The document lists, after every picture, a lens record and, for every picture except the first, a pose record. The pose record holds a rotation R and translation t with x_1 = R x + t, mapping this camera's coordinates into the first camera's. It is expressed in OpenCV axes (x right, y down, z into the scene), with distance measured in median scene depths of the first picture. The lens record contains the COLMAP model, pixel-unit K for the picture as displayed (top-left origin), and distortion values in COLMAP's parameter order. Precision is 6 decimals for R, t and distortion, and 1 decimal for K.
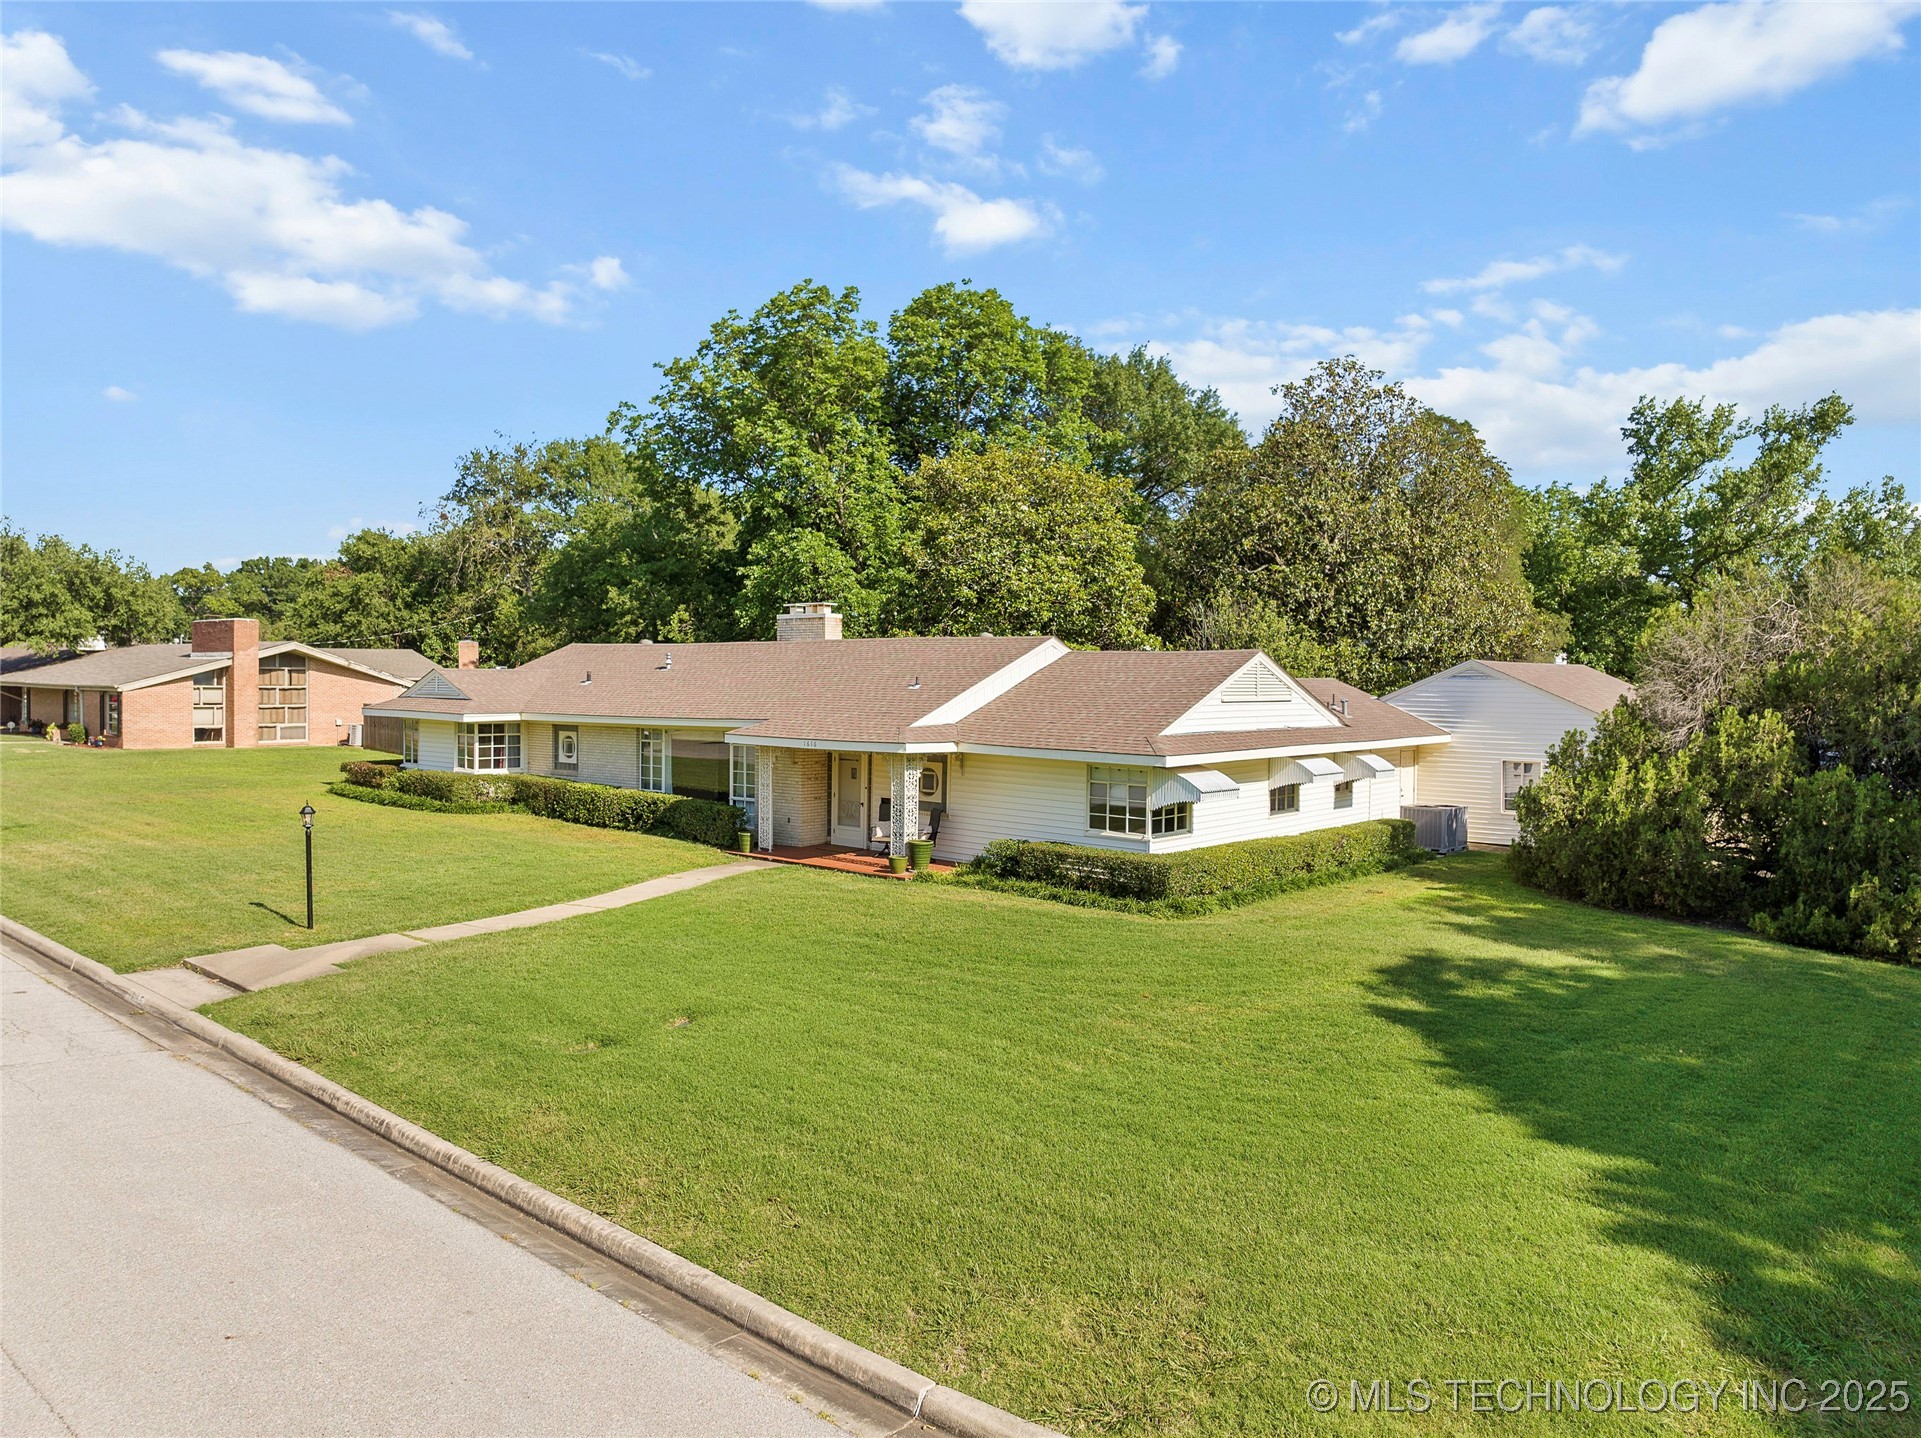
lens RADIAL K [[1354.0, 0, 960.5], [0, 1354.0, 719.0], [0, 0, 1]] dist [-0.036771, -0.000762]
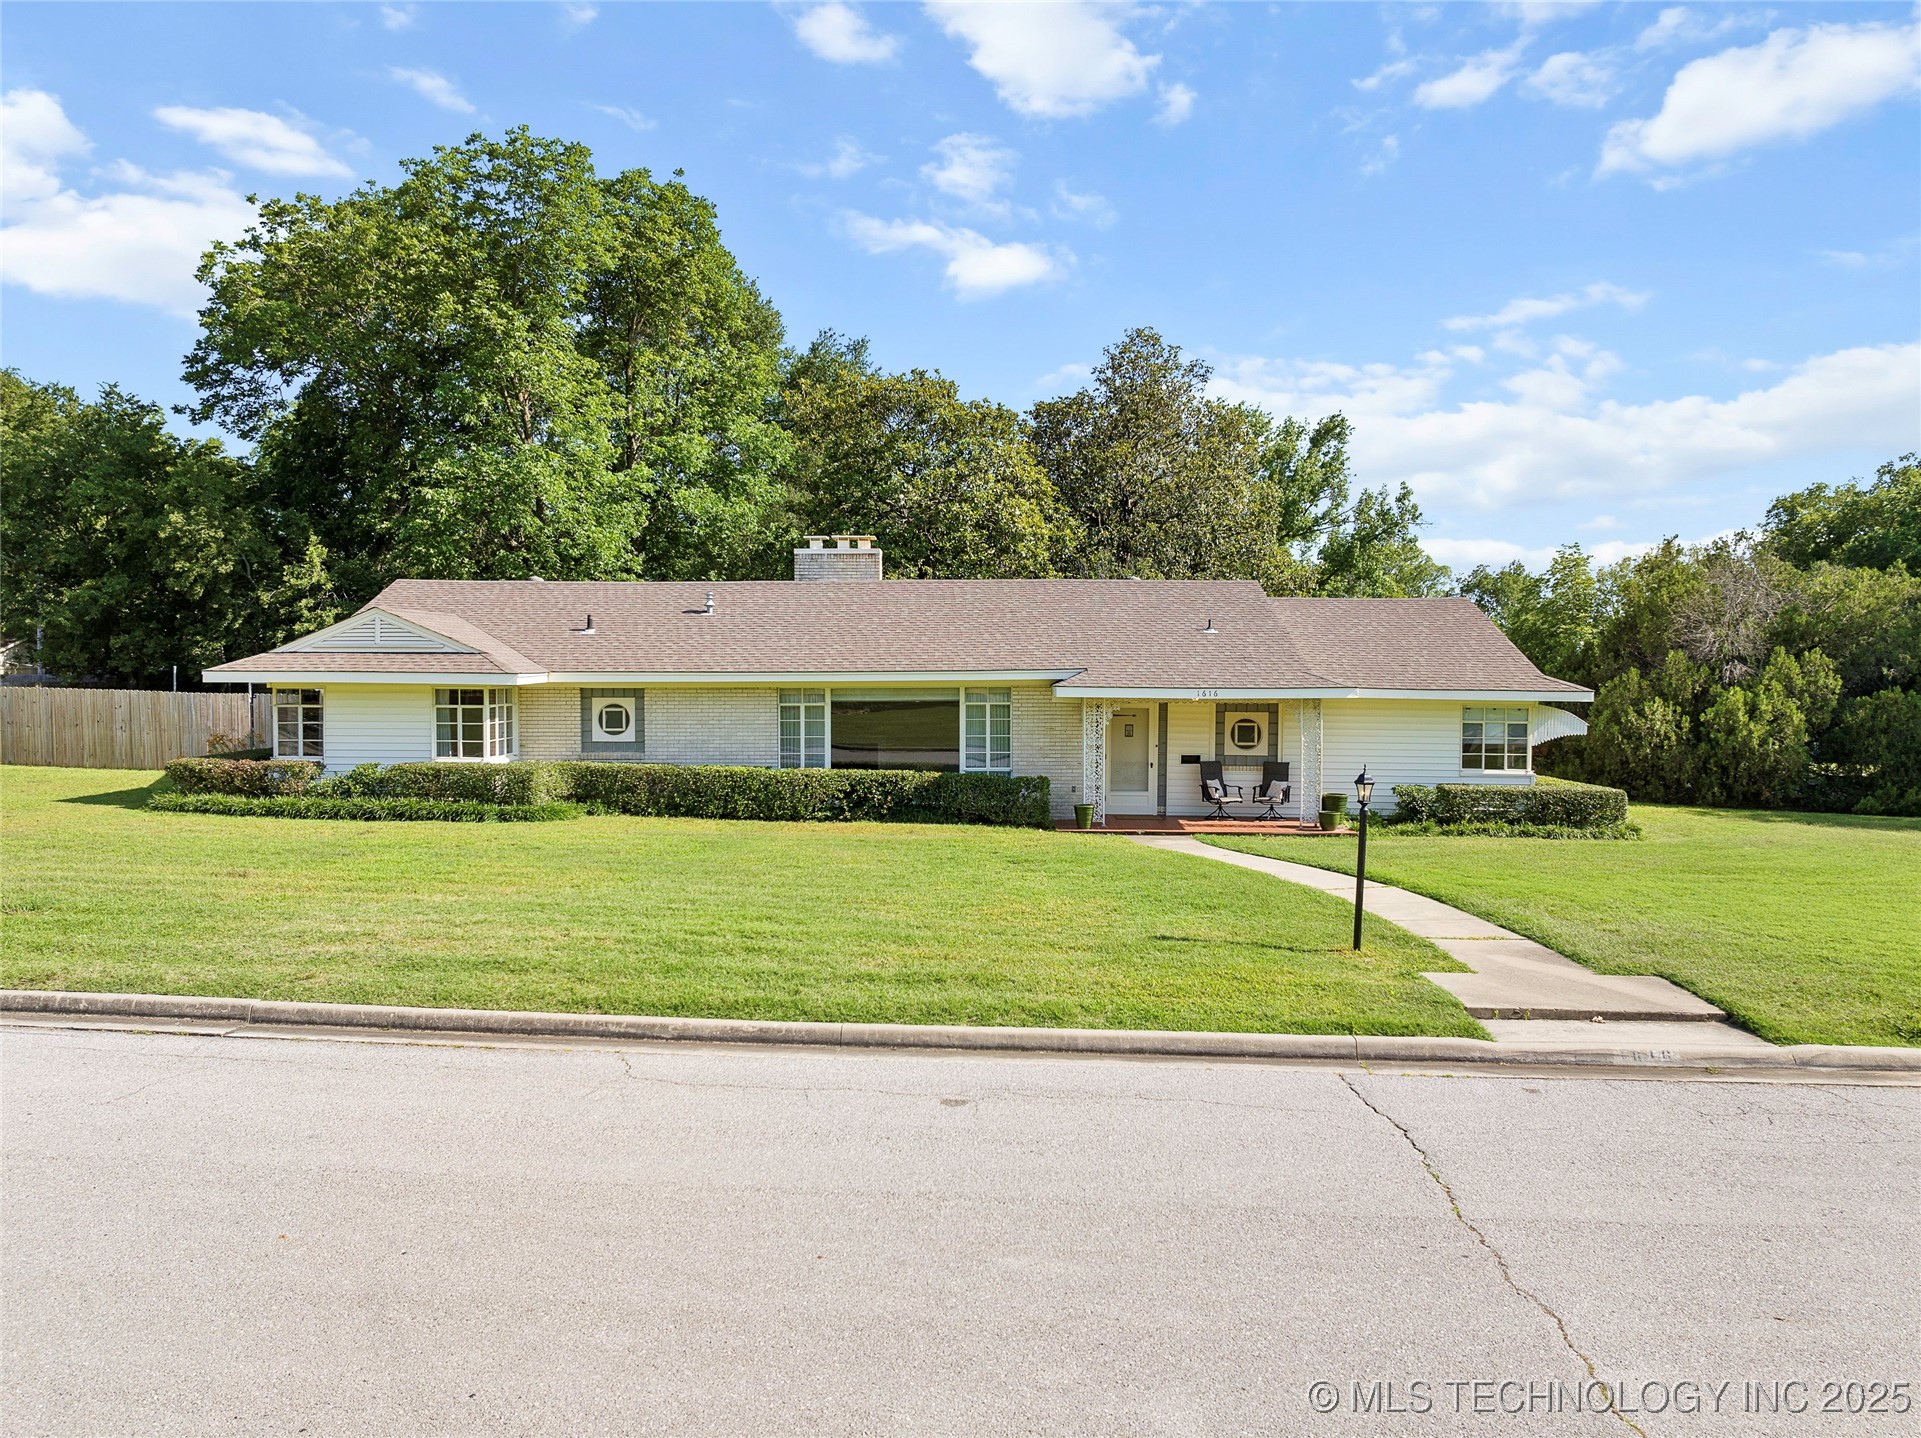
lens RADIAL K [[1349.8, 0, 960.5], [0, 1349.8, 719.0], [0, 0, 1]] dist [-0.037415, -0.002976]
pose [[0.773909, -0.033155, 0.632429, -0.633341], [0.022988, 0.999441, 0.024266, 0.008097], [-0.632880, -0.004242, 0.774238, 0.350236]]
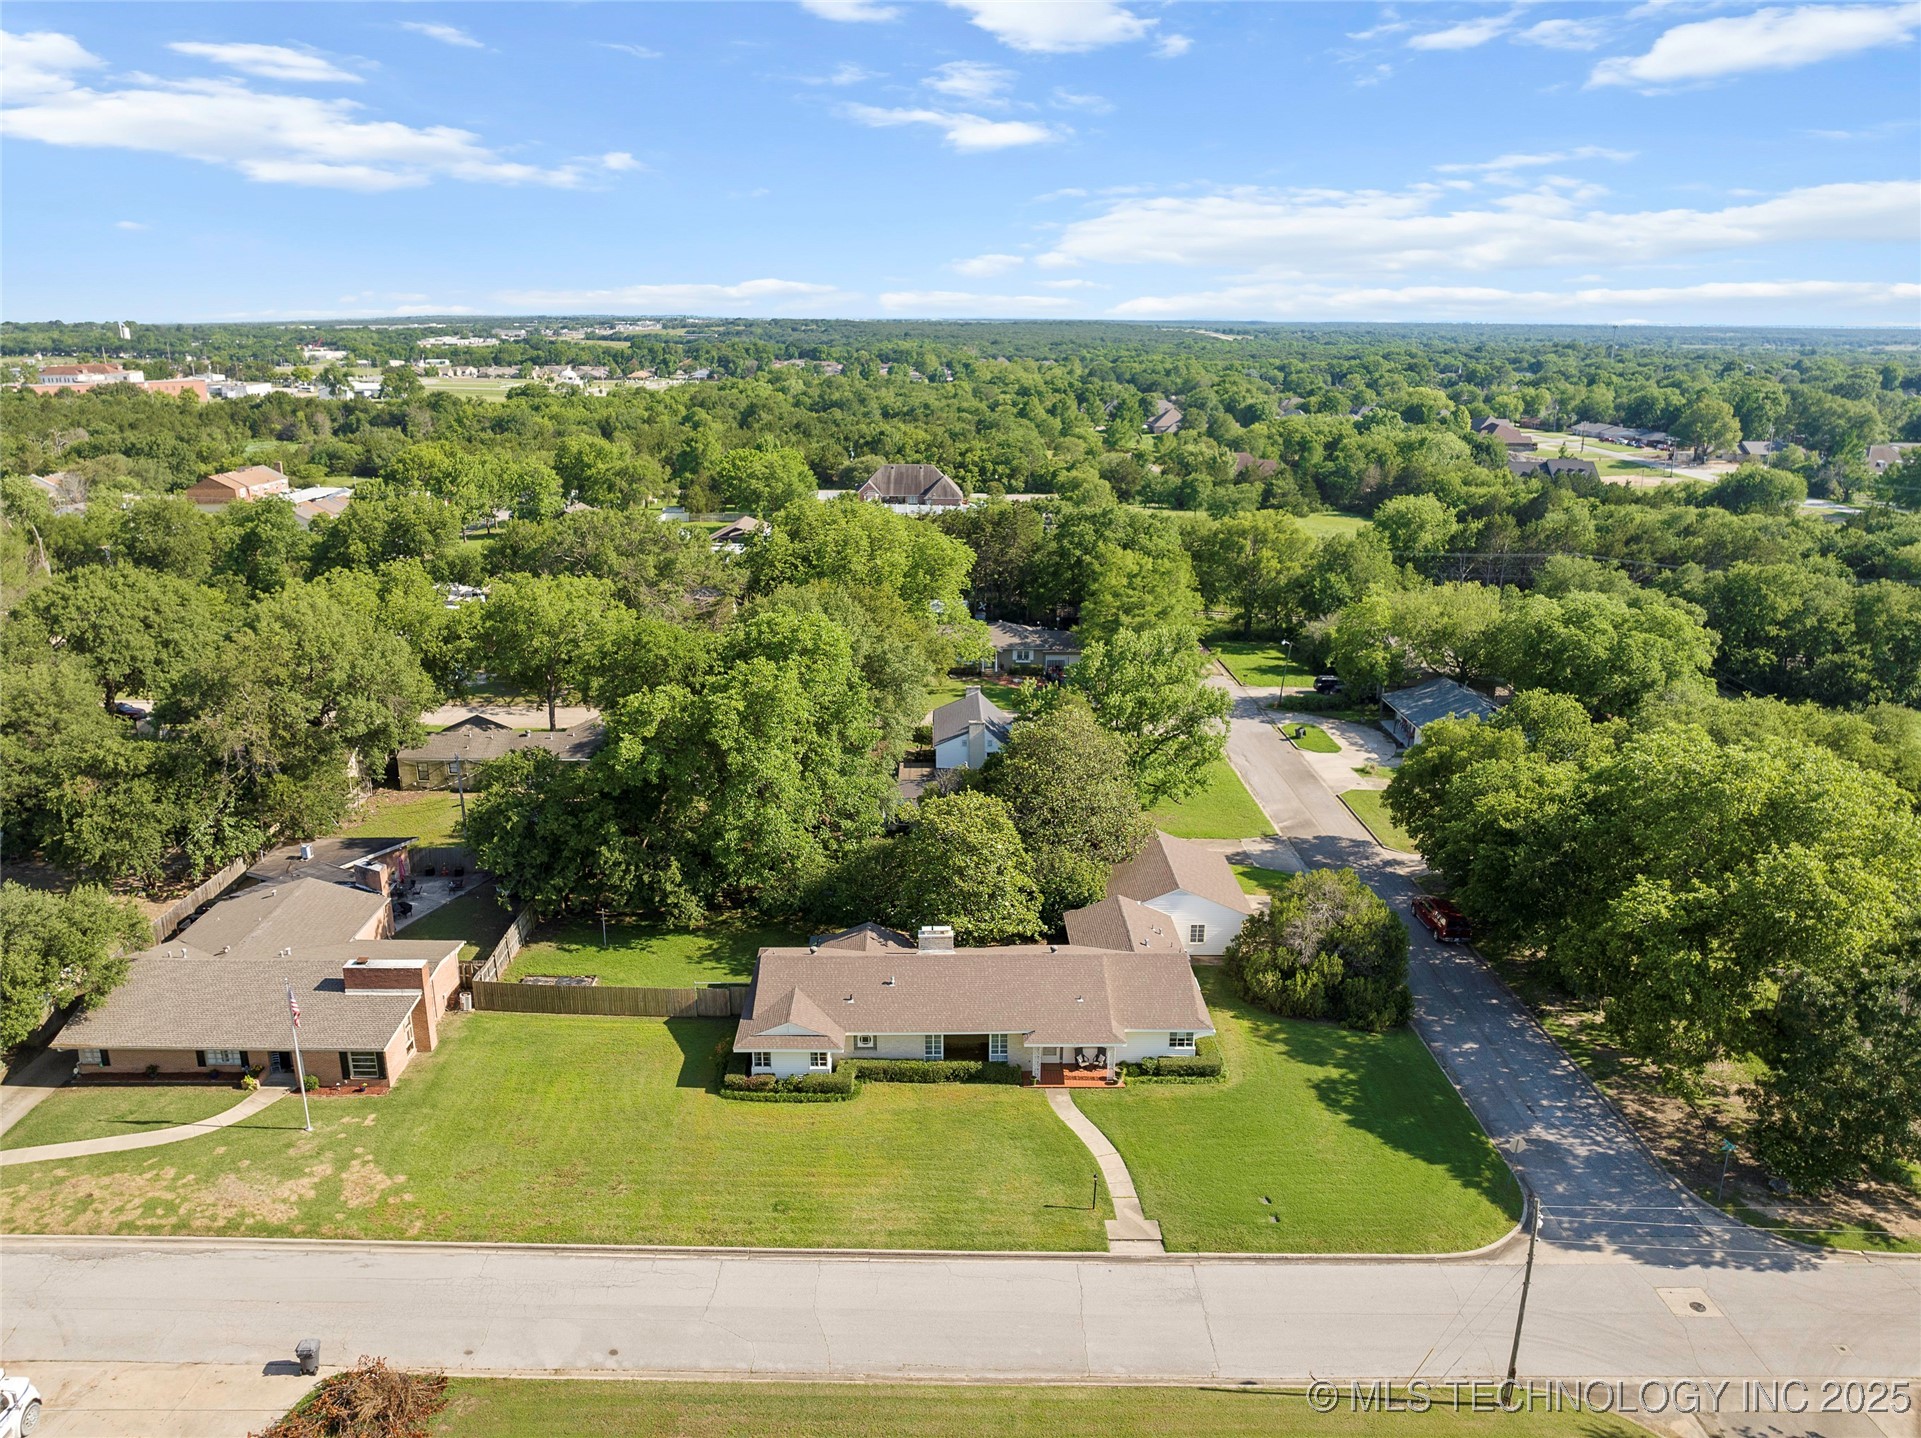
lens RADIAL K [[1356.6, 0, 959.4], [0, 1356.6, 681.6], [0, 0, 1]] dist [-0.037253, -0.002086]
pose [[0.755614, -0.178002, 0.630367, -1.428558], [0.024520, 0.969380, 0.244340, -1.033071], [-0.654558, -0.169170, 0.736841, -0.502031]]
